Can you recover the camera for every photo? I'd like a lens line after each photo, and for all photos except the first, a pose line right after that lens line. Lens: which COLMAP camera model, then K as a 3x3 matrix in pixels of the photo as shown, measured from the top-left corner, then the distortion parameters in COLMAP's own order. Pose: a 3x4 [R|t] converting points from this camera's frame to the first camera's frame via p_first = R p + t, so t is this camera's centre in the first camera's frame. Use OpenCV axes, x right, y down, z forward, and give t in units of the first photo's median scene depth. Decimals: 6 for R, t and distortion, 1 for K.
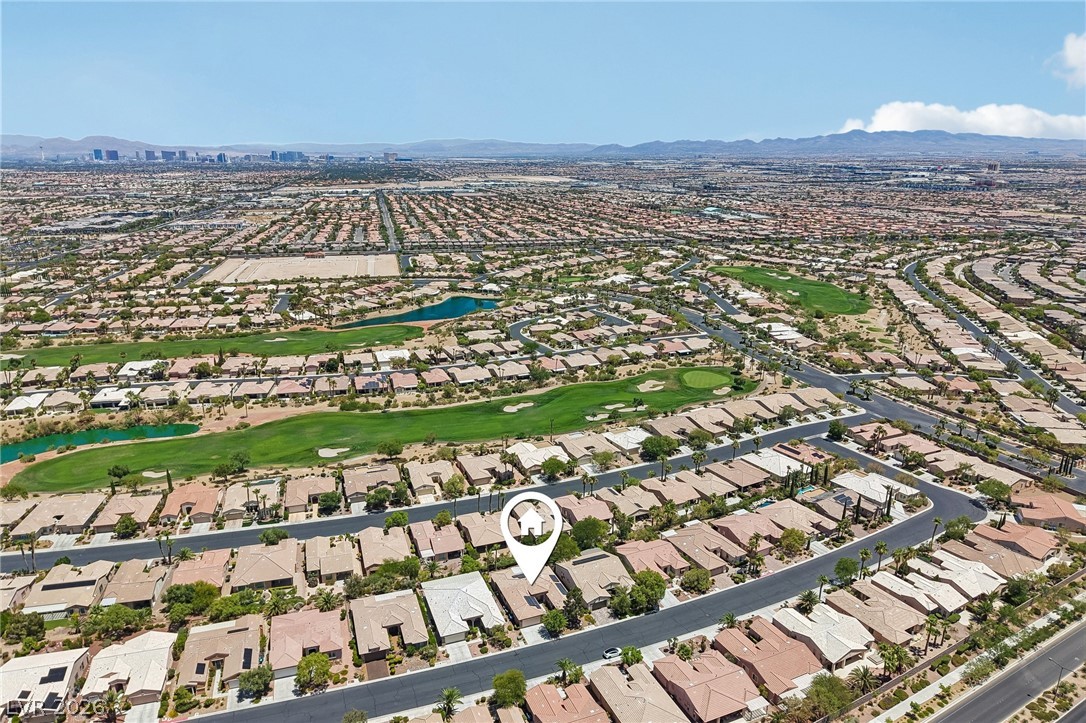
lens RADIAL K [[729.1, 0, 541.7], [0, 729.1, 353.7], [0, 0, 1]] dist [0.035587, -0.028839]
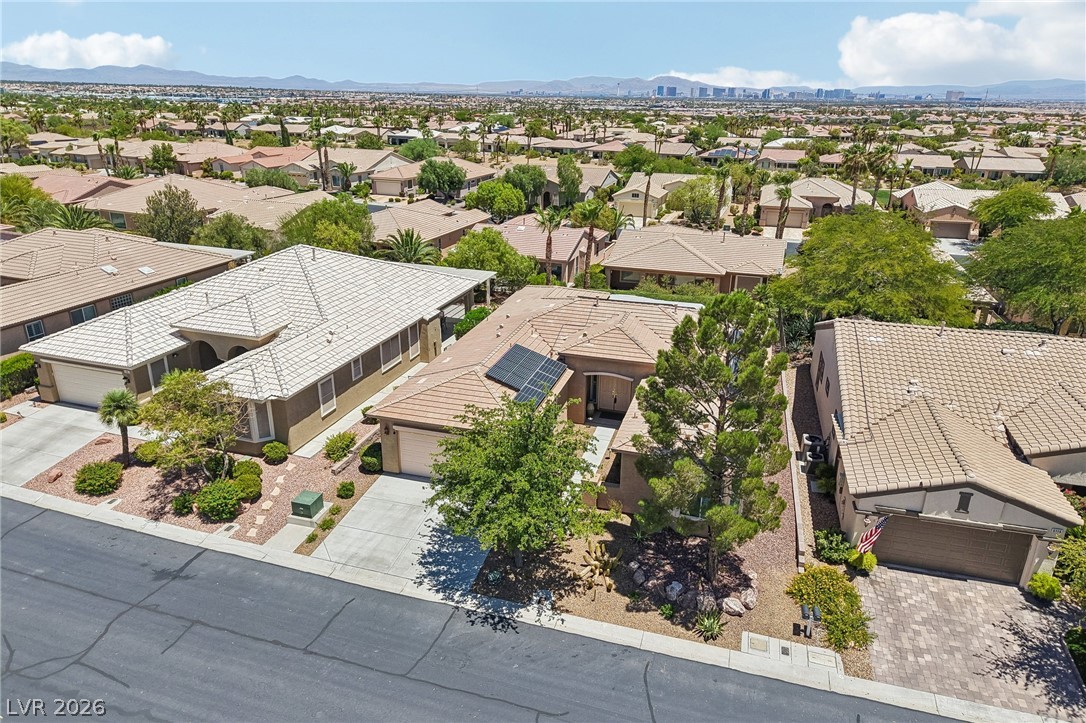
lens RADIAL K [[740.1, 0, 537.1], [0, 740.1, 326.2], [0, 0, 1]] dist [0.012690, -0.005716]
pose [[0.769241, 0.198236, -0.607430, 0.076773], [-0.179848, 0.979395, 0.091872, 0.248004], [0.613126, 0.038574, 0.789043, 0.686535]]
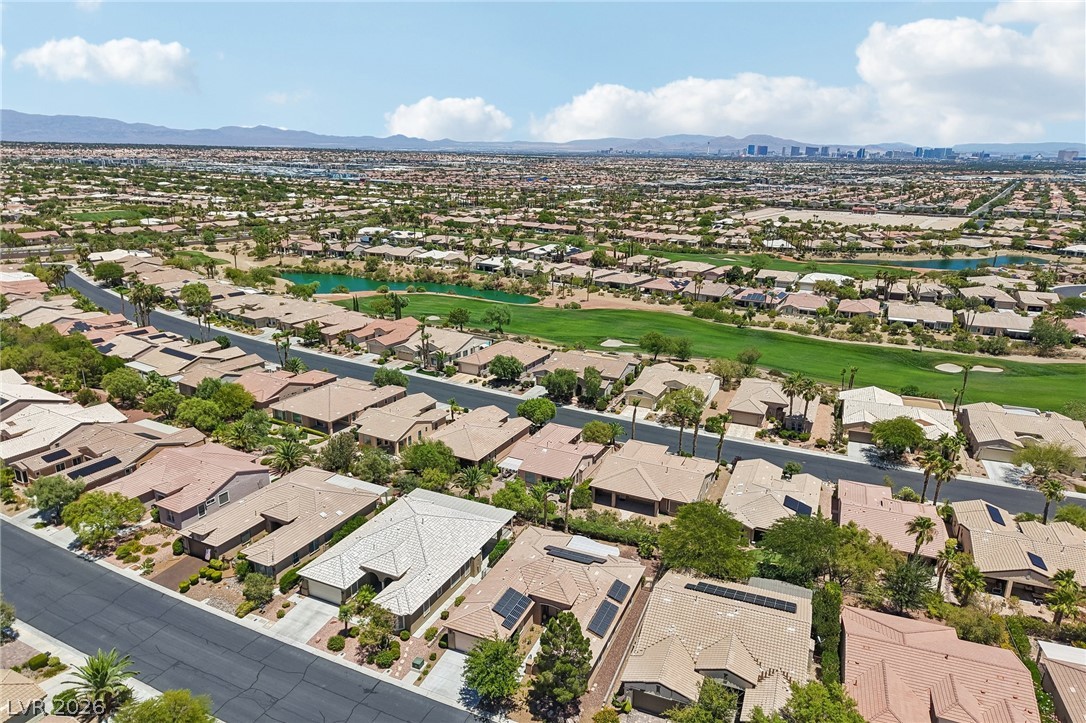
lens RADIAL K [[729.1, 0, 541.7], [0, 729.1, 353.7], [0, 0, 1]] dist [0.035587, -0.028839]
pose [[0.692192, 0.205446, -0.691854, 0.203748], [-0.207174, 0.974844, 0.082205, 0.129762], [0.691339, 0.086433, 0.717342, 0.562338]]
